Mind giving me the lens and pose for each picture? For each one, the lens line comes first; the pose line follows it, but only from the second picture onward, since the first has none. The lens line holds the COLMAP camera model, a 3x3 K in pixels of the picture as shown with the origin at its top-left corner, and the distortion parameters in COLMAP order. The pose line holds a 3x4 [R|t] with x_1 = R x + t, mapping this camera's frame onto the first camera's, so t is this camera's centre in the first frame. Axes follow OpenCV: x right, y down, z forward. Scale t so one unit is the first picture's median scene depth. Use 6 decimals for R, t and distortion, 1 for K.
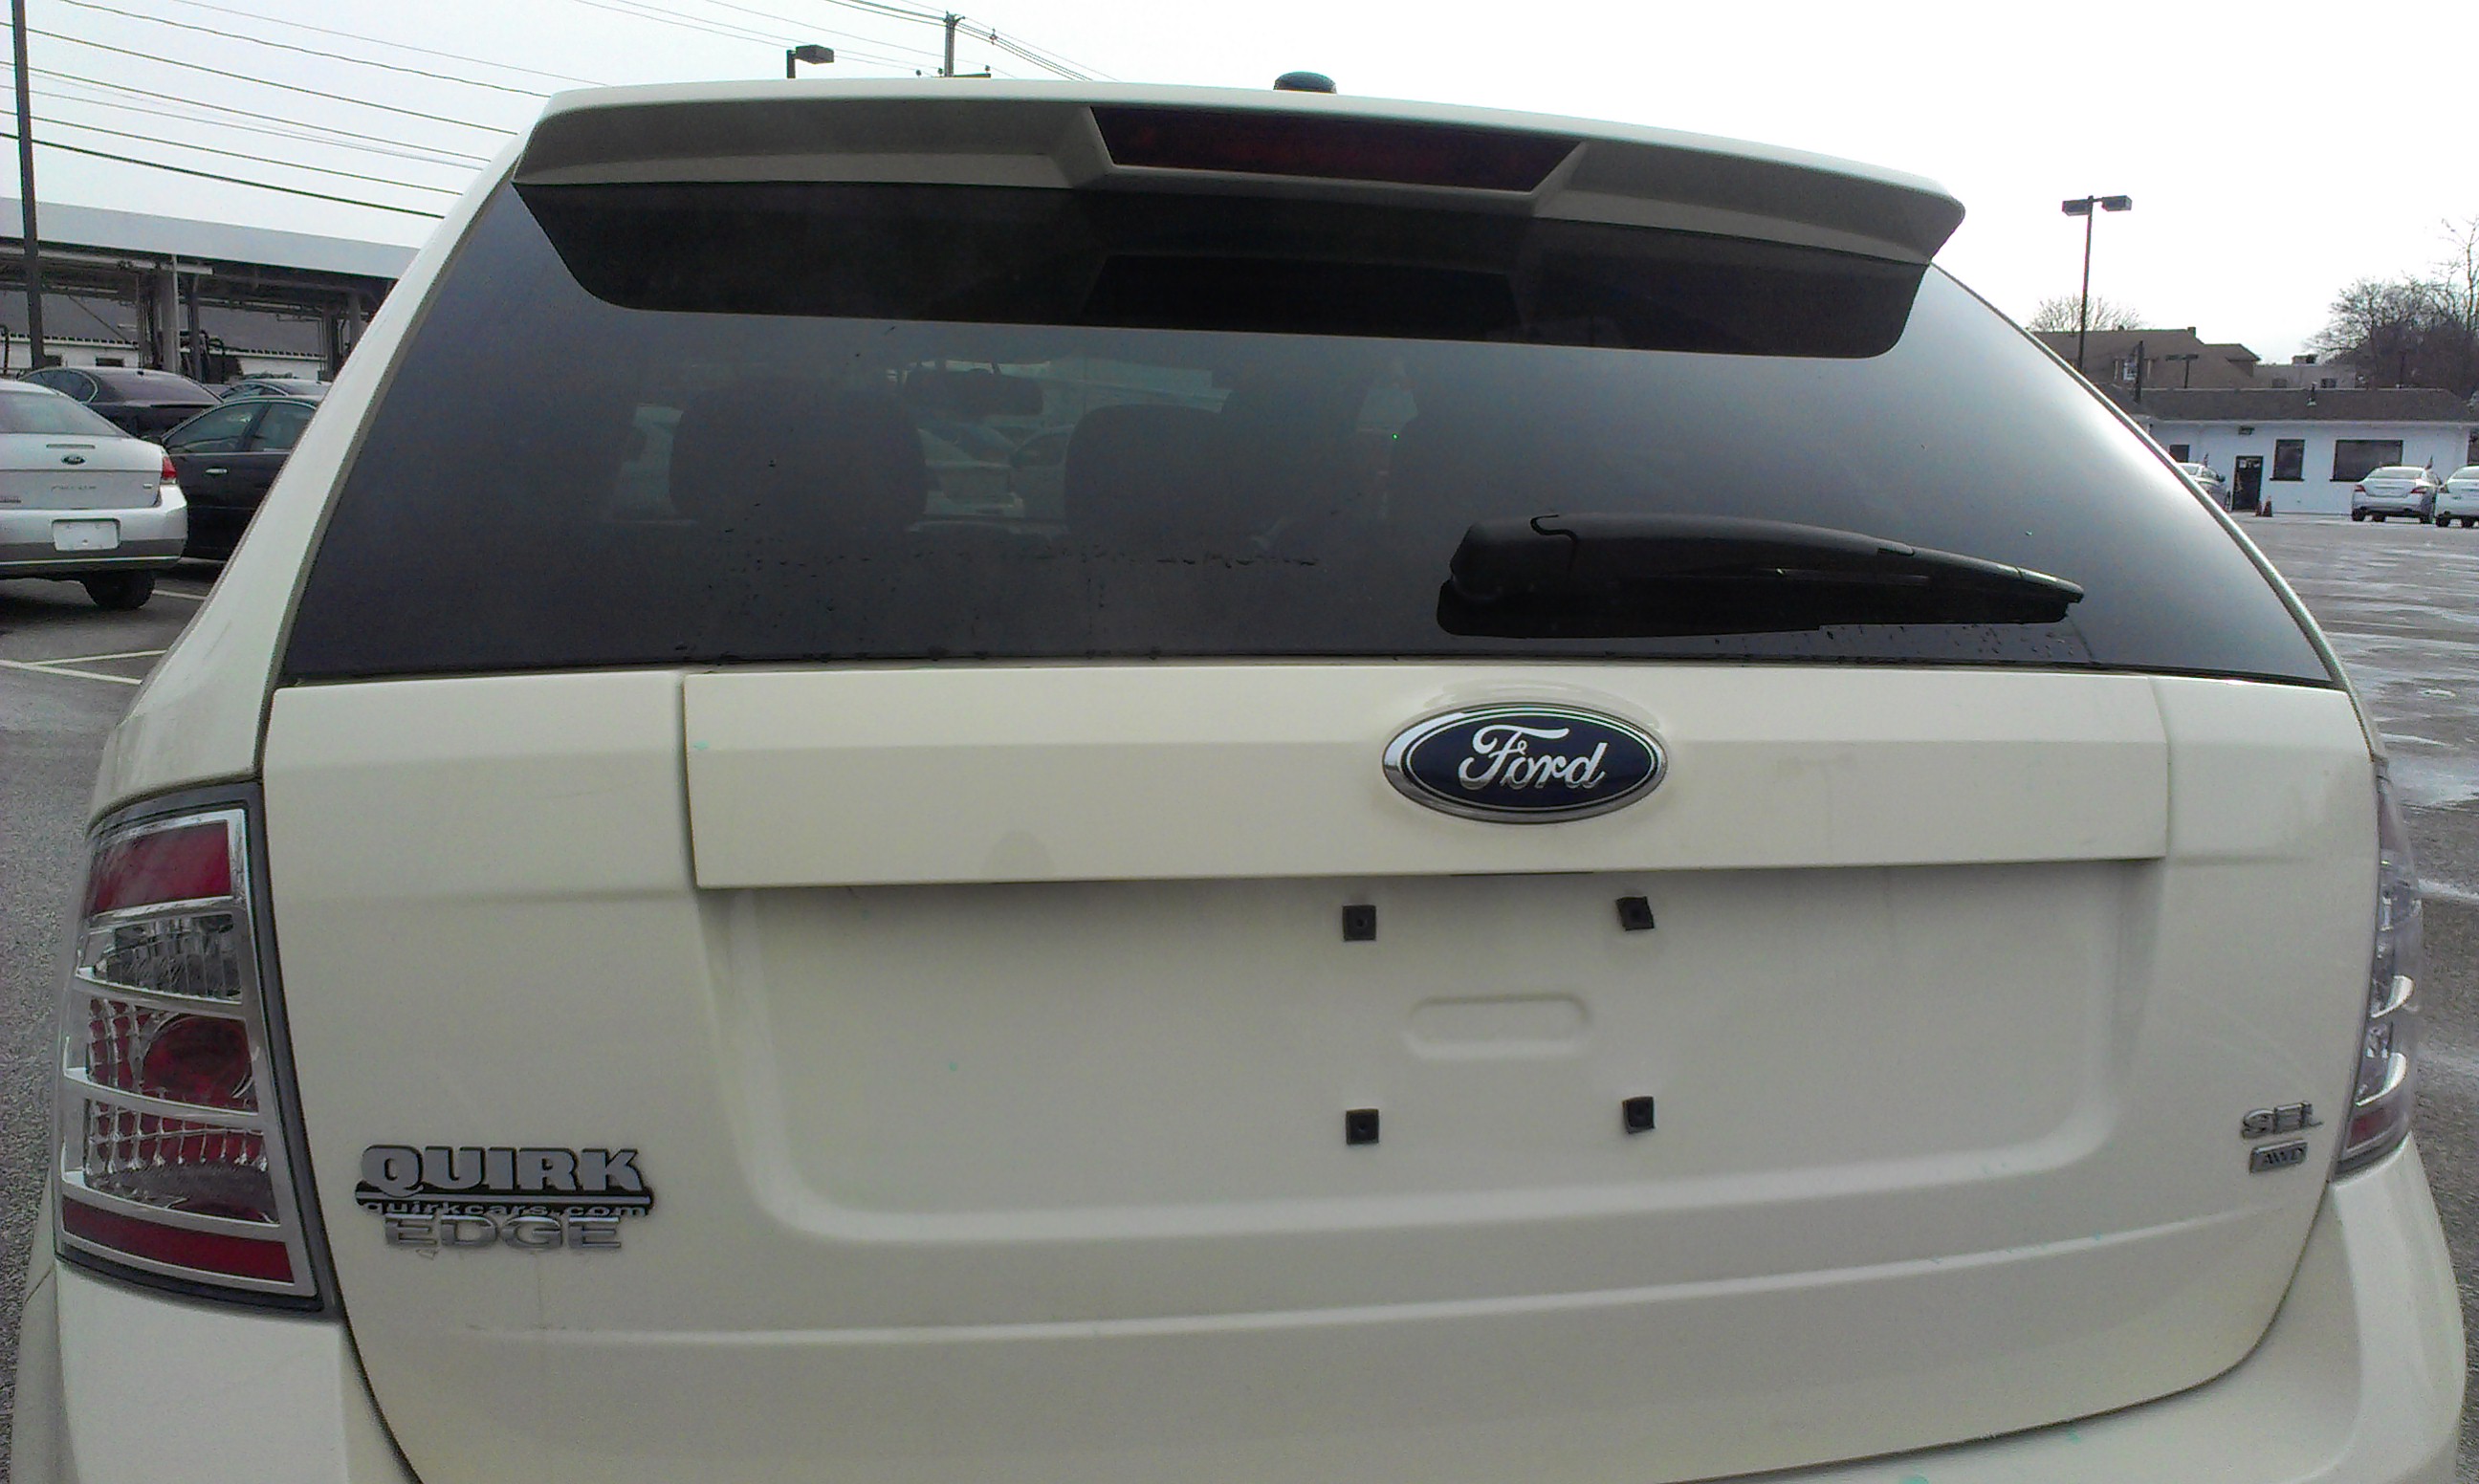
lens RADIAL K [[2012.5, 0, 1209.3], [0, 2012.5, 721.3], [0, 0, 1]] dist [0.069159, -0.103992]
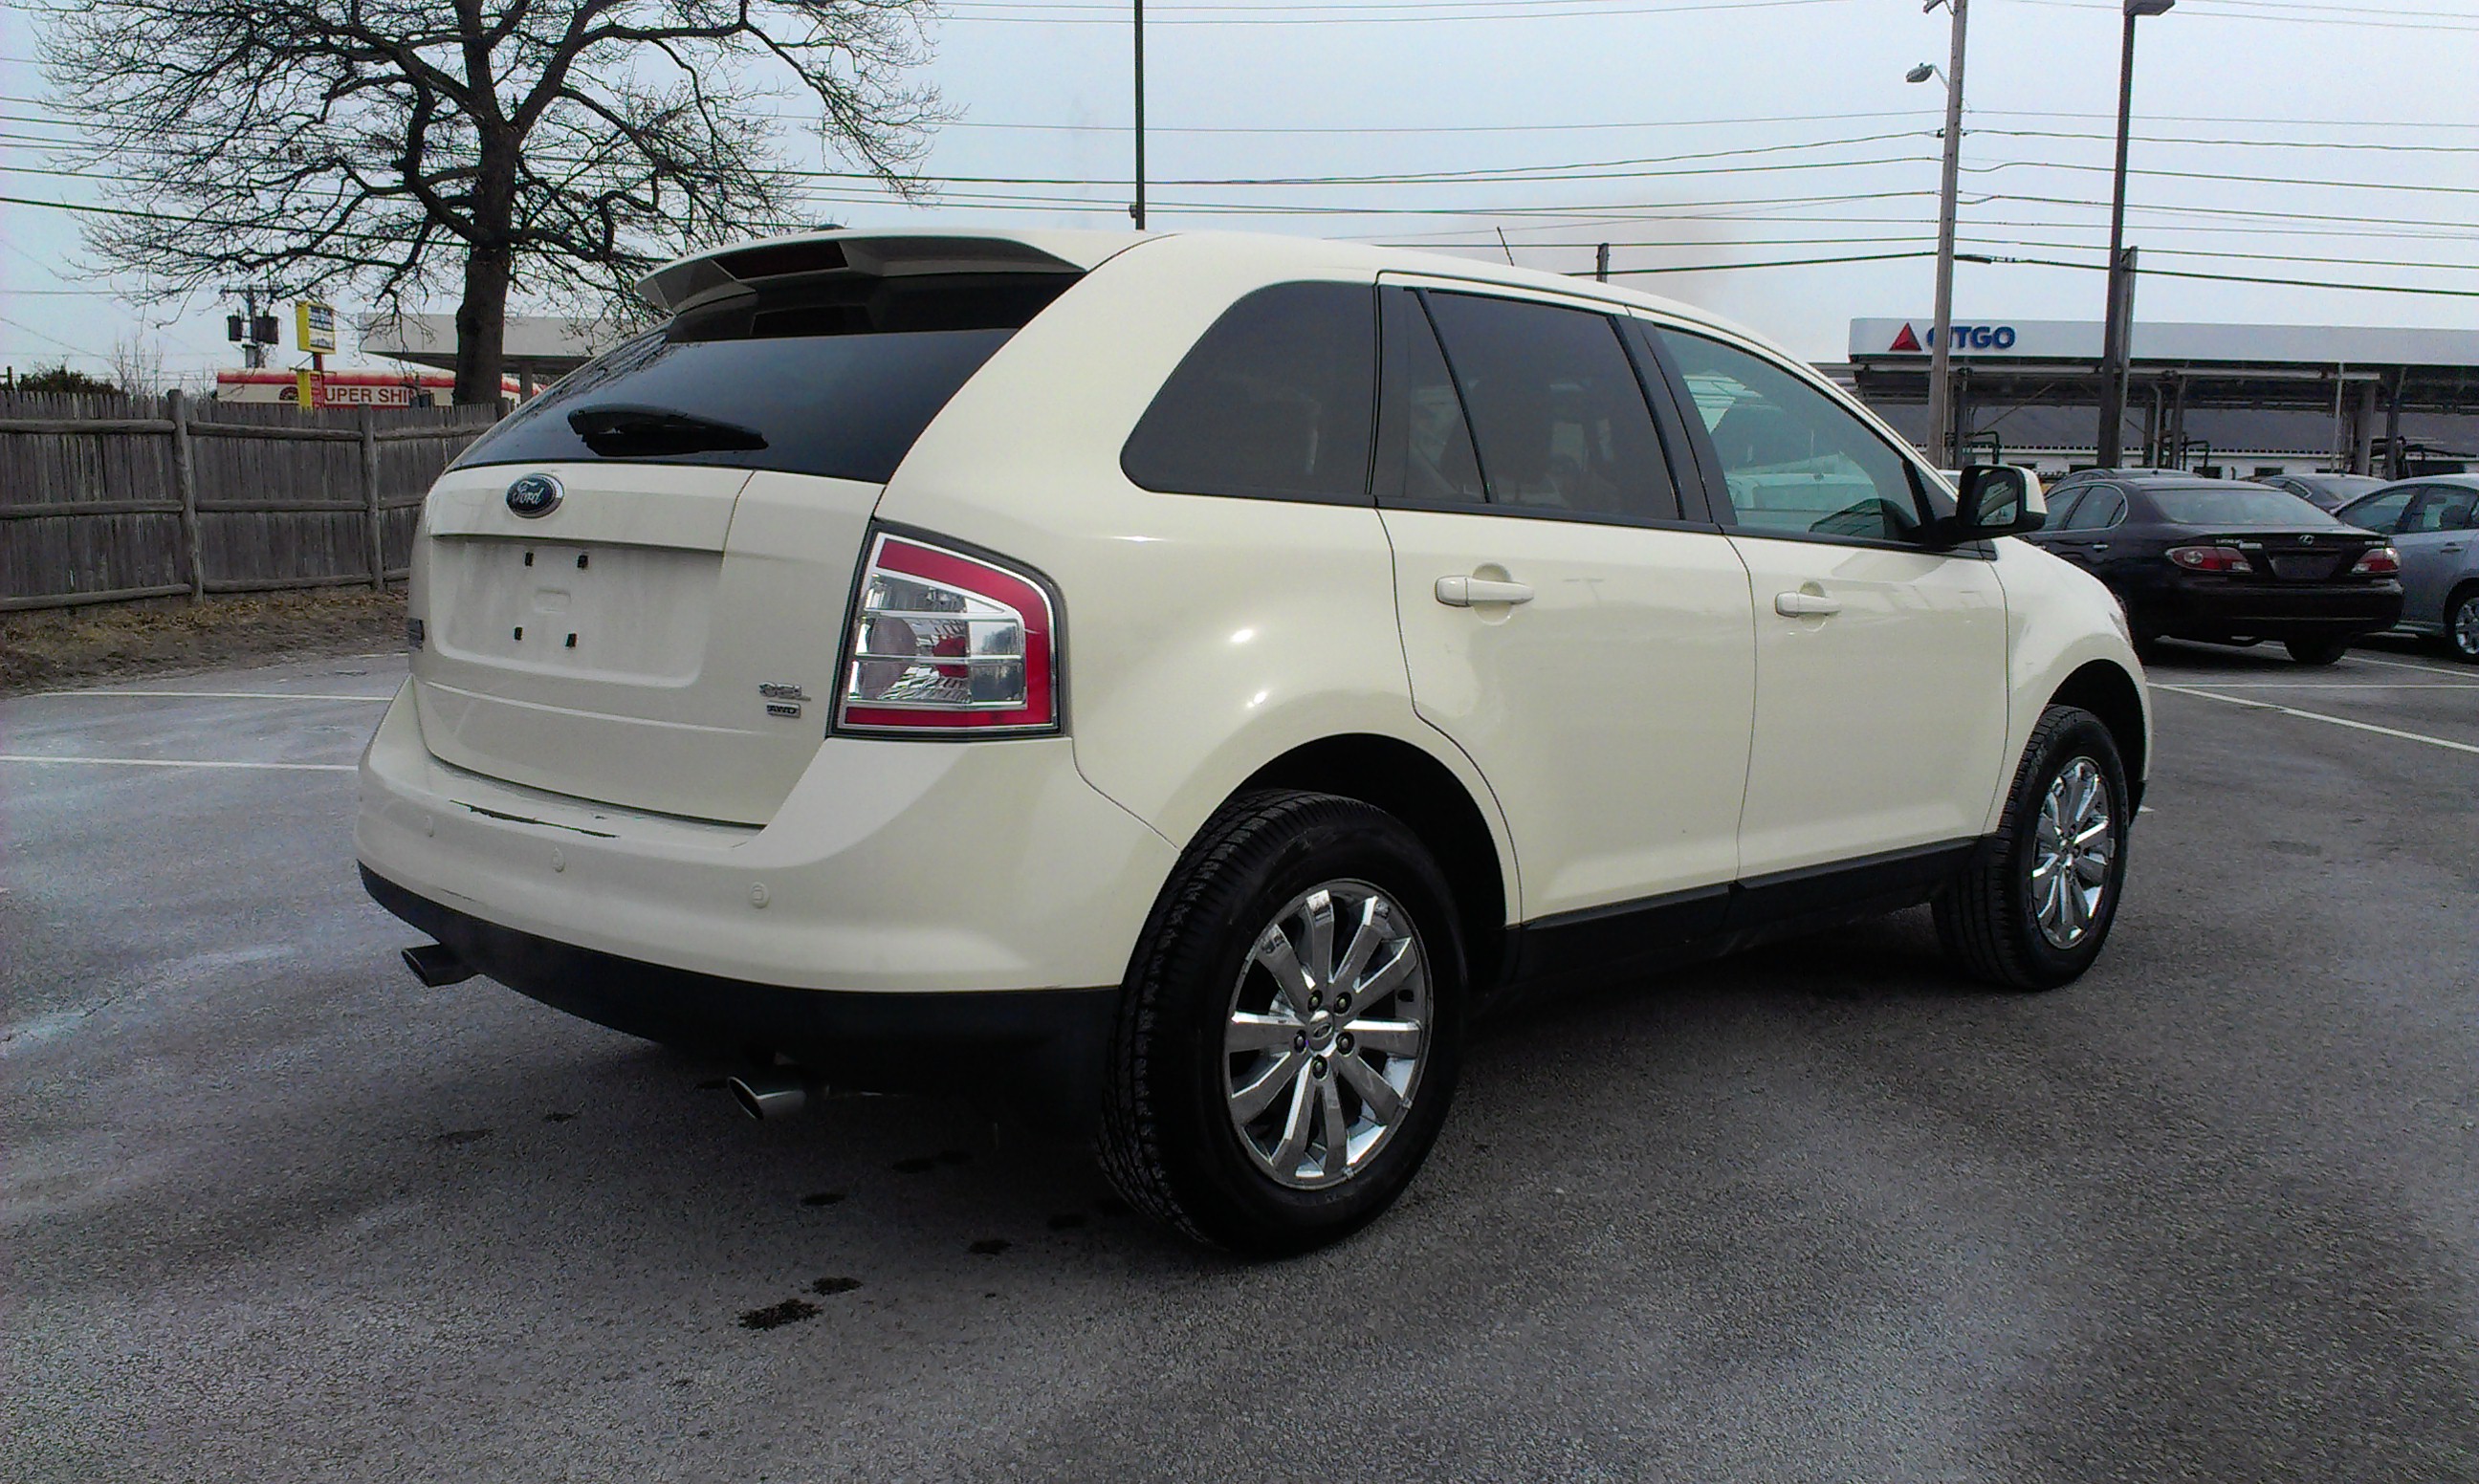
lens RADIAL K [[2012.5, 0, 1239.3], [0, 2012.5, 740.4], [0, 0, 1]] dist [0.069159, -0.103992]
pose [[0.528052, 0.075387, -0.845859, 2.876662], [-0.115062, 0.993218, 0.016690, 0.185495], [0.841381, 0.088513, 0.533145, 0.372481]]
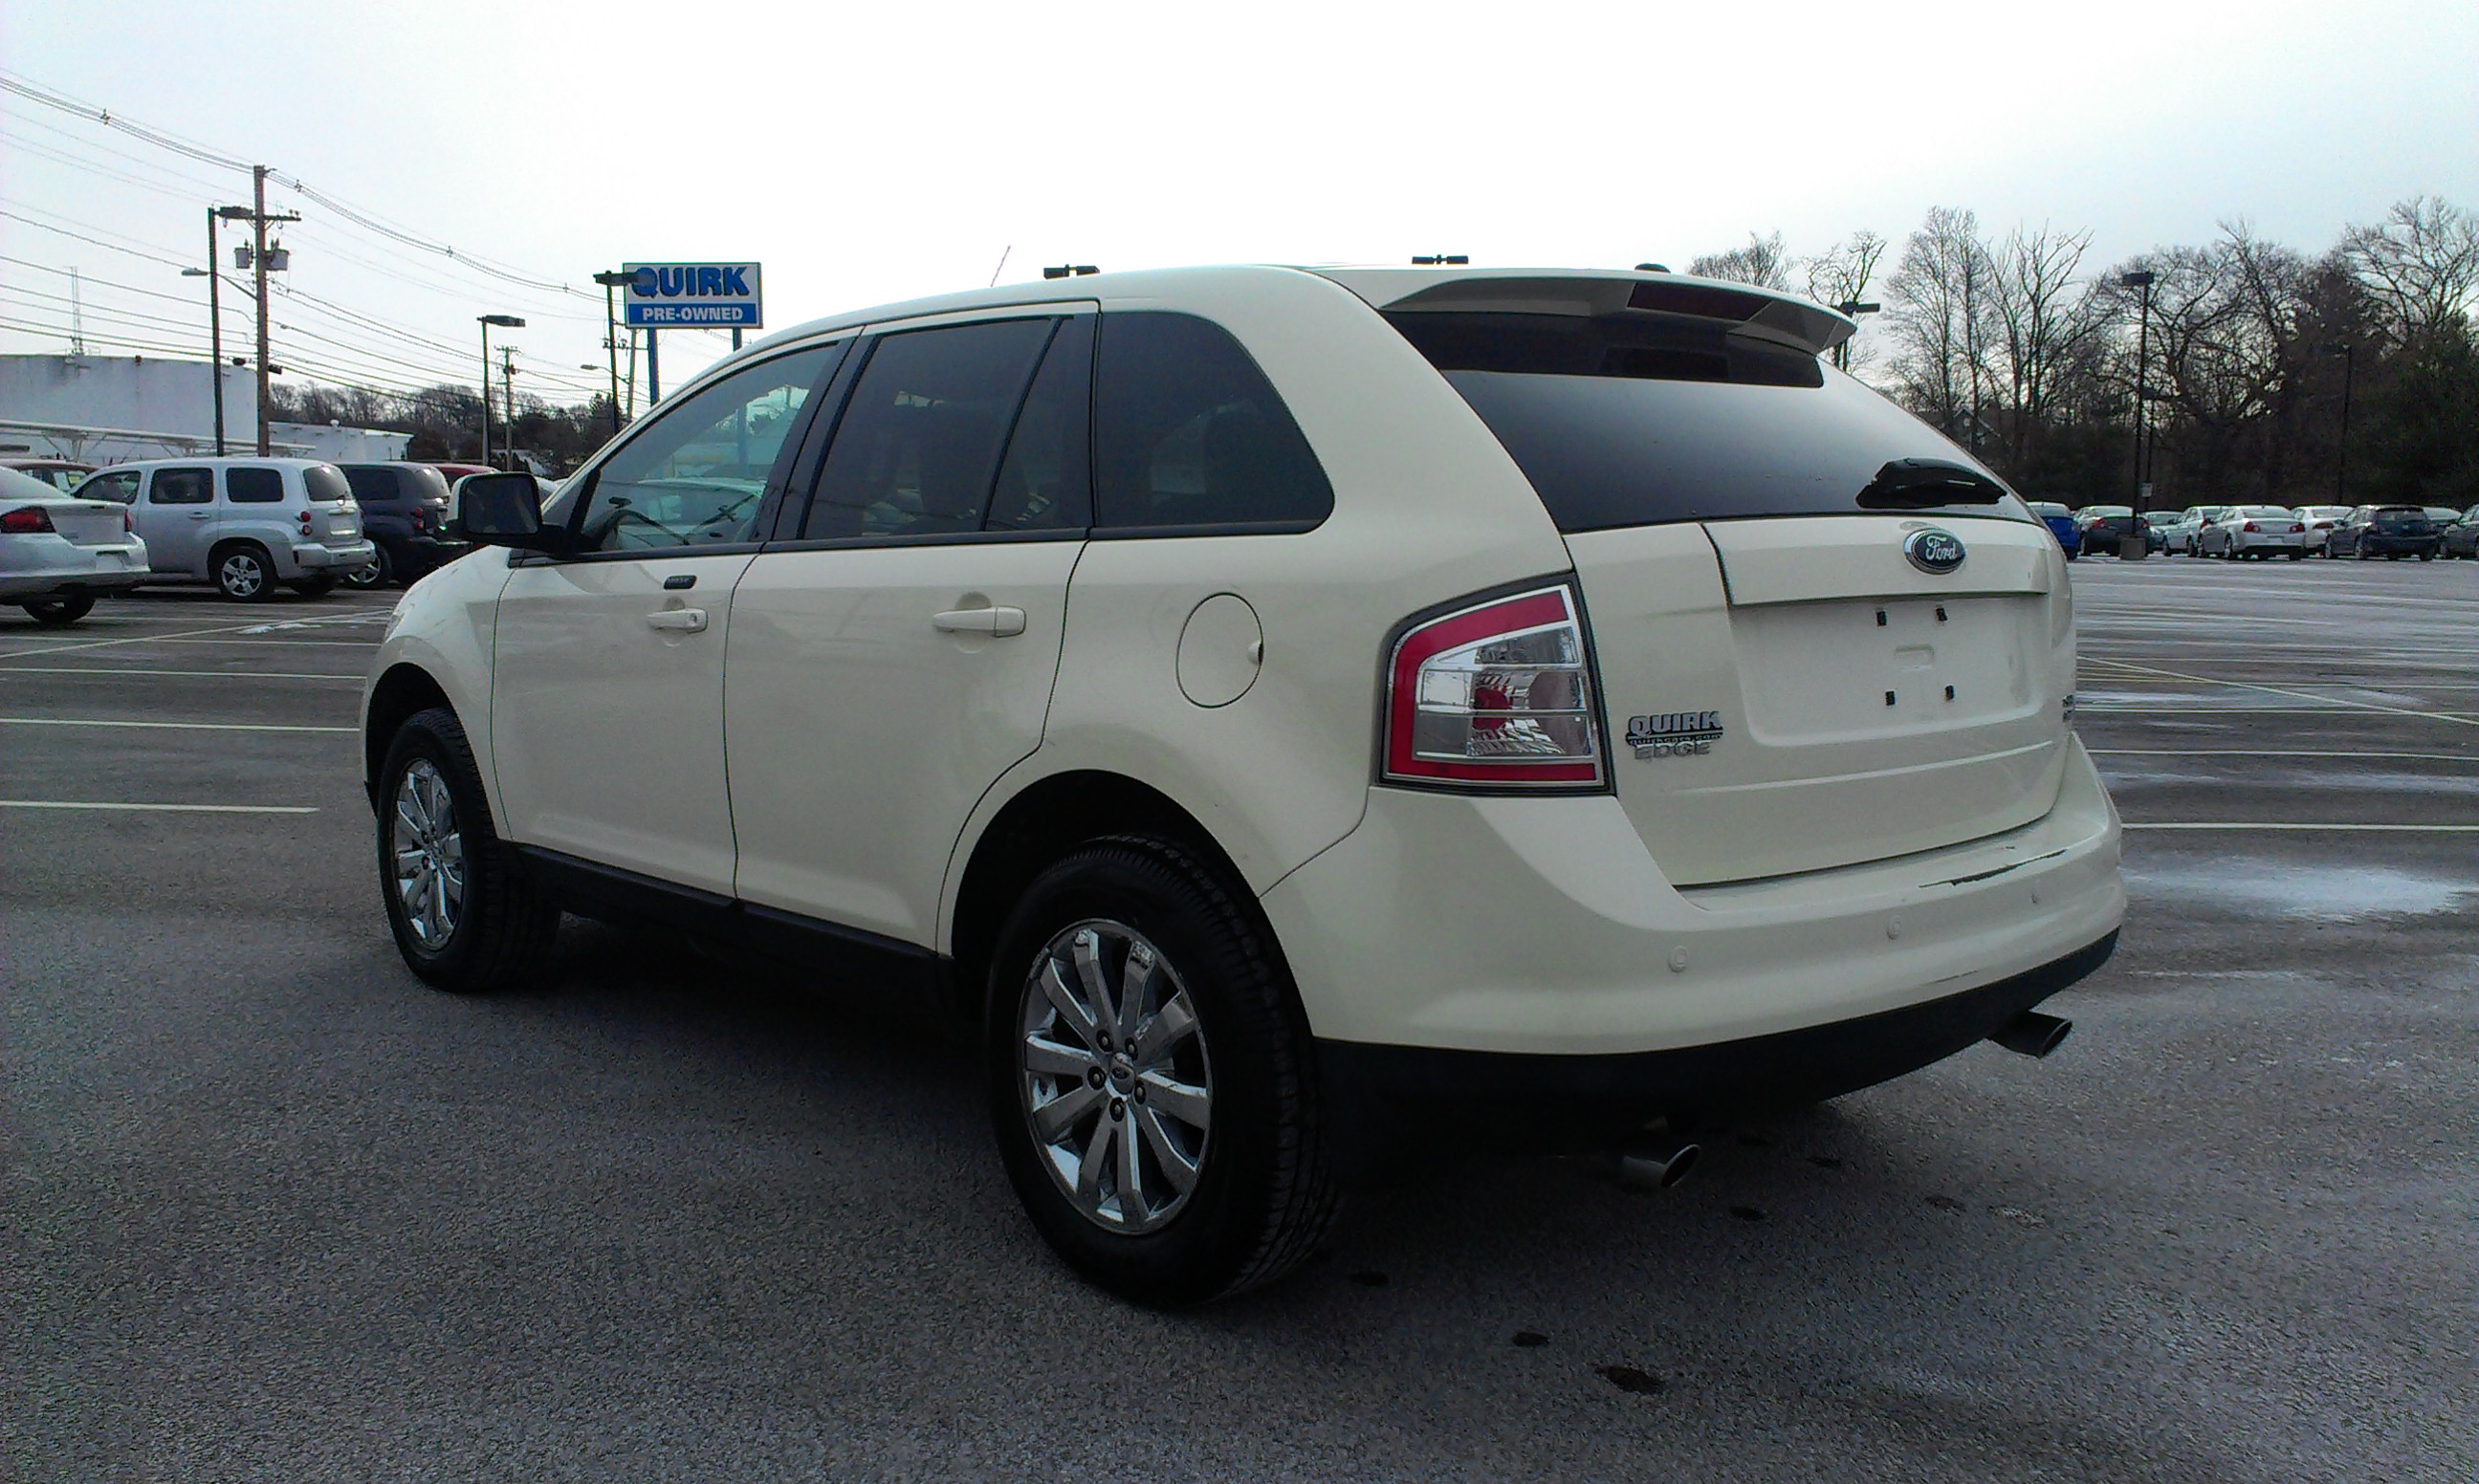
lens RADIAL K [[2012.5, 0, 1284.9], [0, 2012.5, 738.4], [0, 0, 1]] dist [0.069159, -0.103992]
pose [[0.867071, -0.073176, 0.492782, -1.831596], [0.081028, 0.996697, 0.005433, 0.174167], [-0.491551, 0.035218, 0.870136, -0.836951]]
